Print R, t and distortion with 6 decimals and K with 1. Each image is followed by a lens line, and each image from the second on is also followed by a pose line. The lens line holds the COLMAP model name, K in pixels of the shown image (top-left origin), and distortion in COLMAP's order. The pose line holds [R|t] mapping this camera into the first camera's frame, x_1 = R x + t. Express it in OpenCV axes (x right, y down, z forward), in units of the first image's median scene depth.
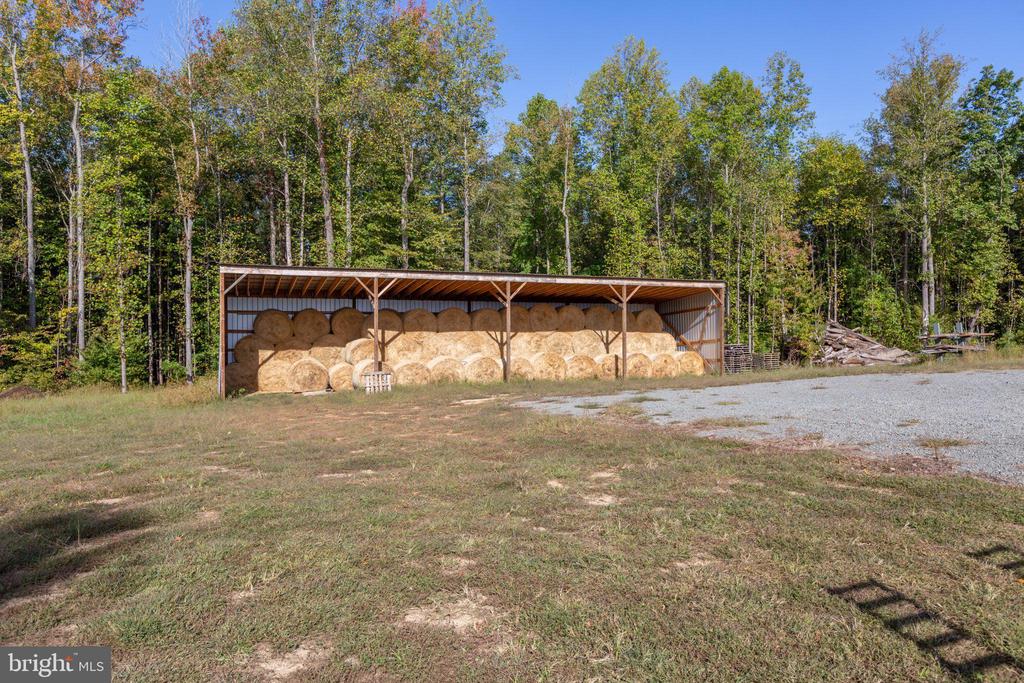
lens RADIAL K [[710.4, 0, 511.8], [0, 710.4, 343.3], [0, 0, 1]] dist [0.002973, -0.000204]
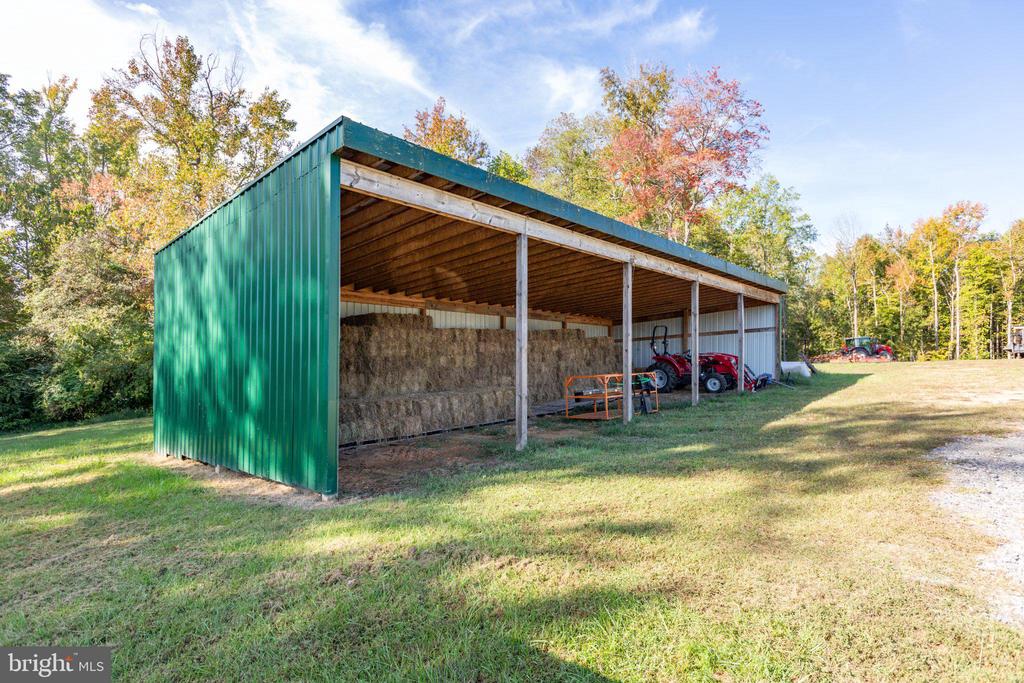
lens RADIAL K [[555.9, 0, 503.9], [0, 555.9, 364.1], [0, 0, 1]] dist [0.002774, 0.000404]
pose [[0.350444, 0.007021, -0.936557, 0.660952], [-0.011704, 0.999927, 0.003117, 0.043272], [0.936510, 0.009869, 0.350501, -1.163880]]
